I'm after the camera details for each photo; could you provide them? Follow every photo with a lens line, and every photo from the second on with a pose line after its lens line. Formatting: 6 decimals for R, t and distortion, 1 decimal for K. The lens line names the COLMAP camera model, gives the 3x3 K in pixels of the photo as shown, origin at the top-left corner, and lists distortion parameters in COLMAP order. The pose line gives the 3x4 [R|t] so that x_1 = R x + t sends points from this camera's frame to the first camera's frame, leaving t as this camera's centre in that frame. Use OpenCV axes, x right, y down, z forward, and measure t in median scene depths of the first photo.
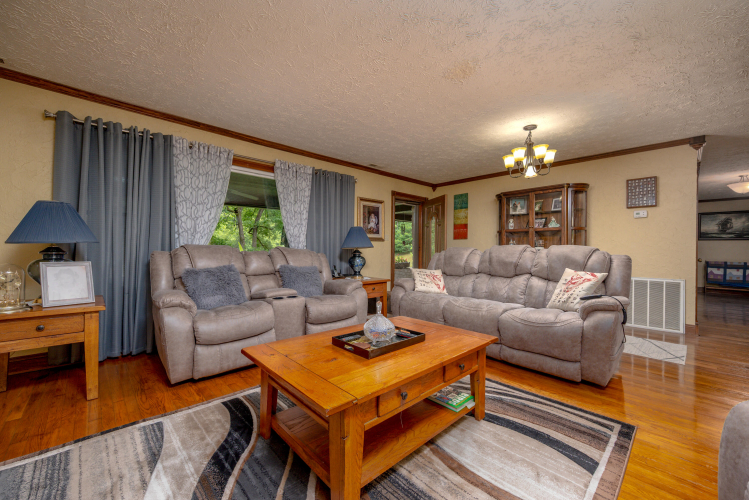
lens RADIAL K [[300.6, 0, 374.5], [0, 300.6, 250.0], [0, 0, 1]] dist [-0.001369, -0.000204]
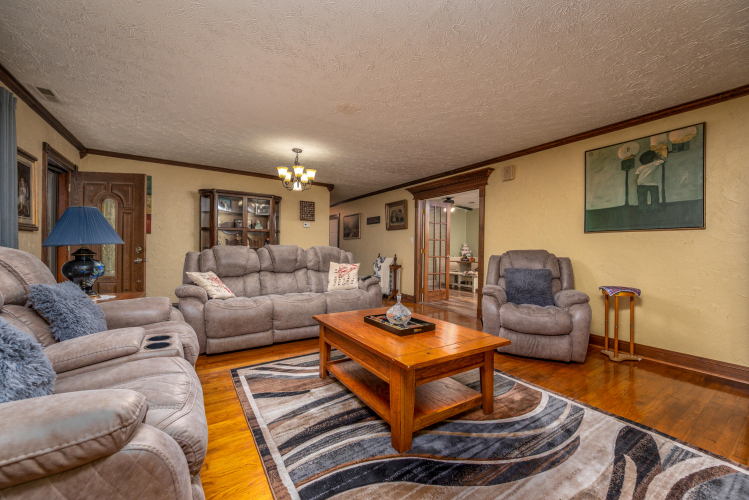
lens RADIAL K [[300.6, 0, 374.5], [0, 300.6, 250.0], [0, 0, 1]] dist [-0.001369, -0.000204]
pose [[0.164283, -0.006513, 0.986392, -0.590811], [-0.012278, 0.999887, 0.008647, -0.009966], [-0.986337, -0.013532, 0.164185, 0.424498]]
